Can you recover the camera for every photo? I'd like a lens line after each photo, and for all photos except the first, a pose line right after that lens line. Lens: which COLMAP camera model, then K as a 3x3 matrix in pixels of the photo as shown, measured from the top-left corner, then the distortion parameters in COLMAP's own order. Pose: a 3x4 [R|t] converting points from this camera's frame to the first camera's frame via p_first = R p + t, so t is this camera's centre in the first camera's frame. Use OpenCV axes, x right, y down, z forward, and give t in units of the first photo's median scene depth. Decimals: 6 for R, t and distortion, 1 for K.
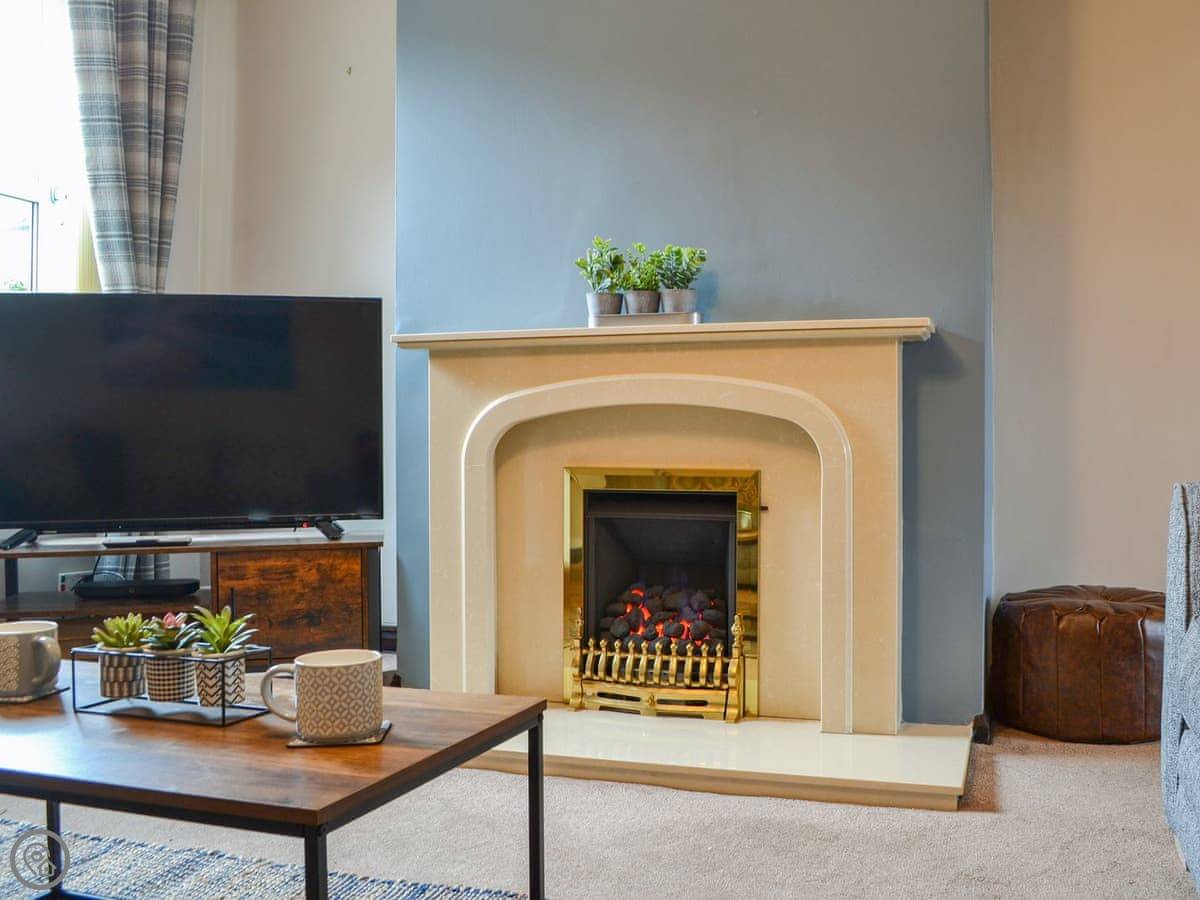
lens RADIAL K [[1028.0, 0, 624.4], [0, 1028.0, 448.0], [0, 0, 1]] dist [-0.070556, 0.012028]
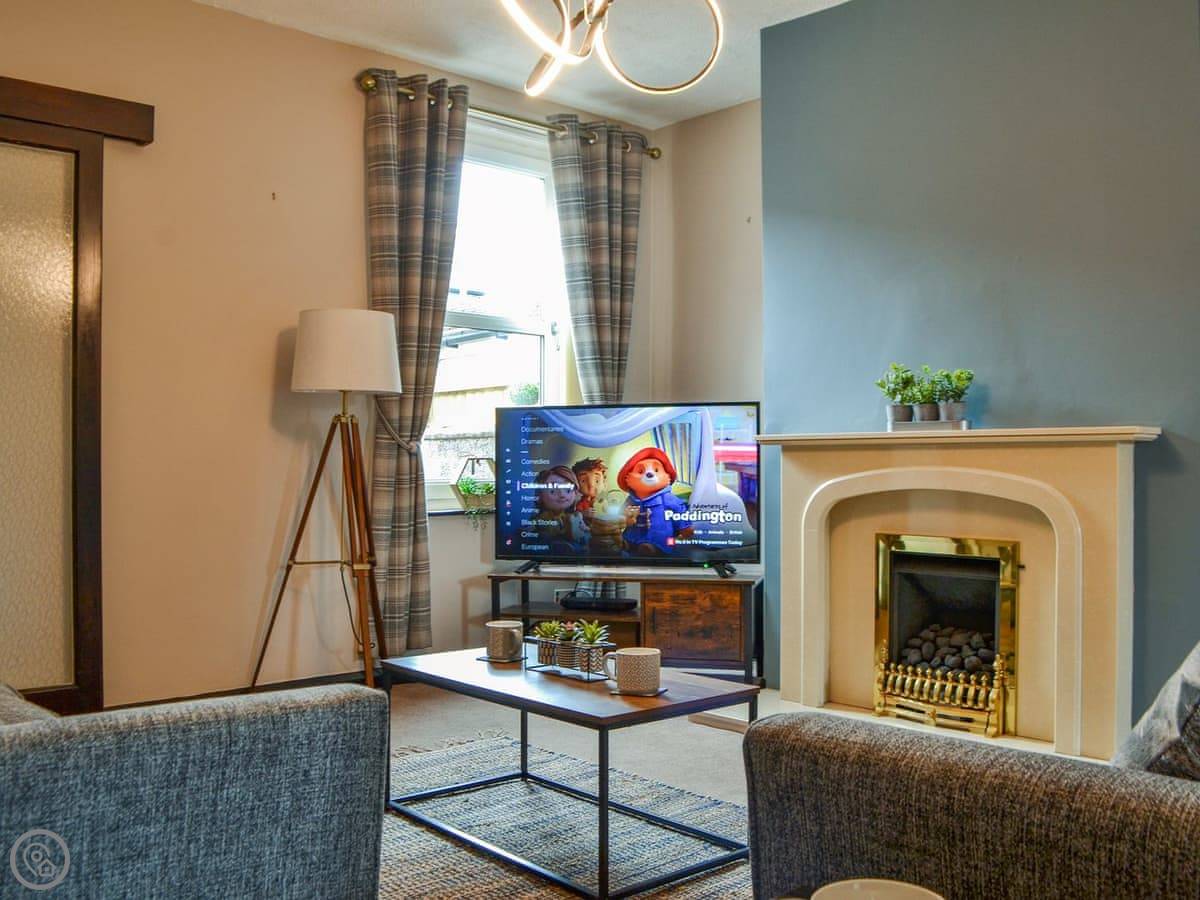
lens RADIAL K [[1111.7, 0, 594.6], [0, 1111.7, 450.6], [0, 0, 1]] dist [-0.060499, 0.000000]
pose [[0.861052, -0.001830, -0.508513, 0.371799], [-0.000755, 0.999988, -0.004877, -0.084556], [0.508516, 0.004583, 0.861041, -0.440514]]
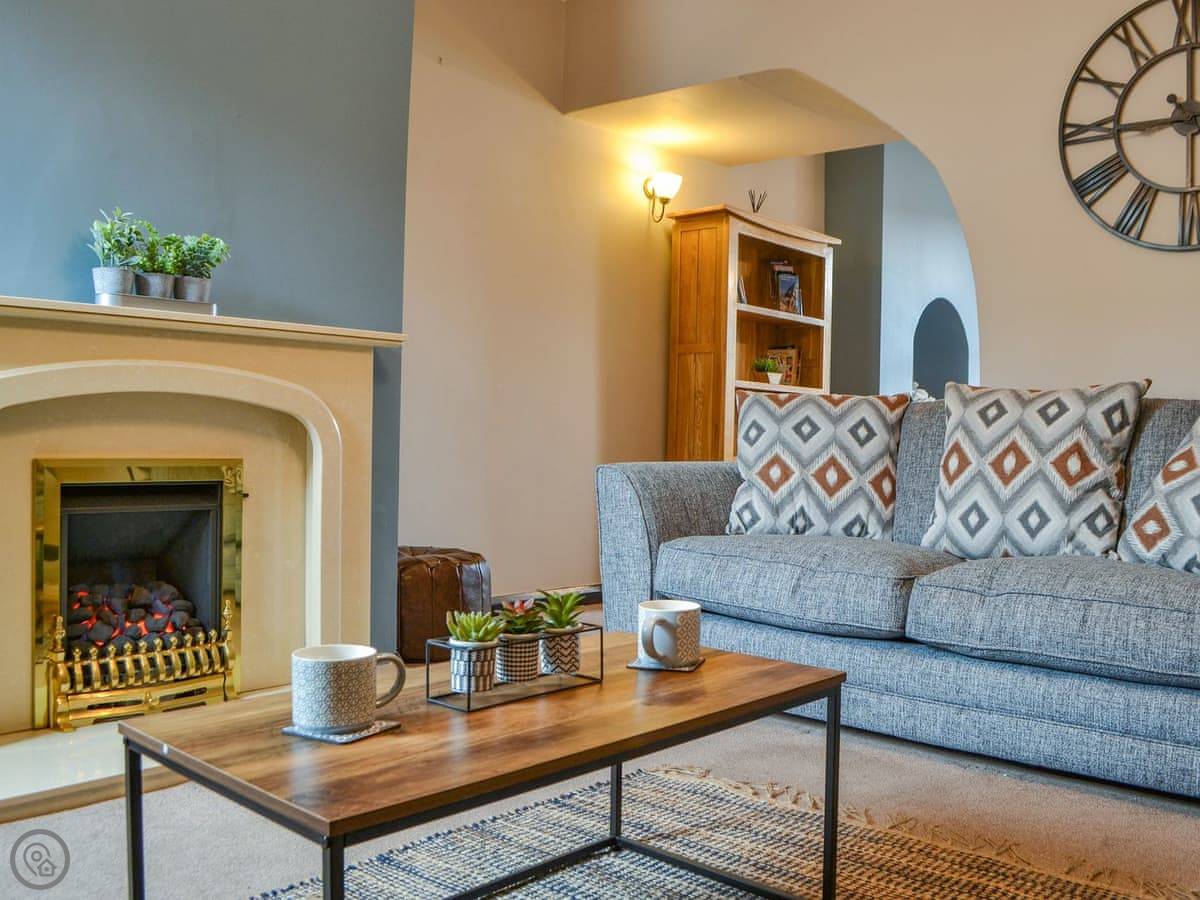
lens RADIAL K [[1111.7, 0, 599.7], [0, 1111.7, 449.6], [0, 0, 1]] dist [-0.060499, 0.000000]
pose [[0.448568, -0.013306, 0.893650, -0.706236], [-0.022071, 0.999419, 0.025960, -0.025104], [-0.893476, -0.031368, 0.448014, 0.168303]]
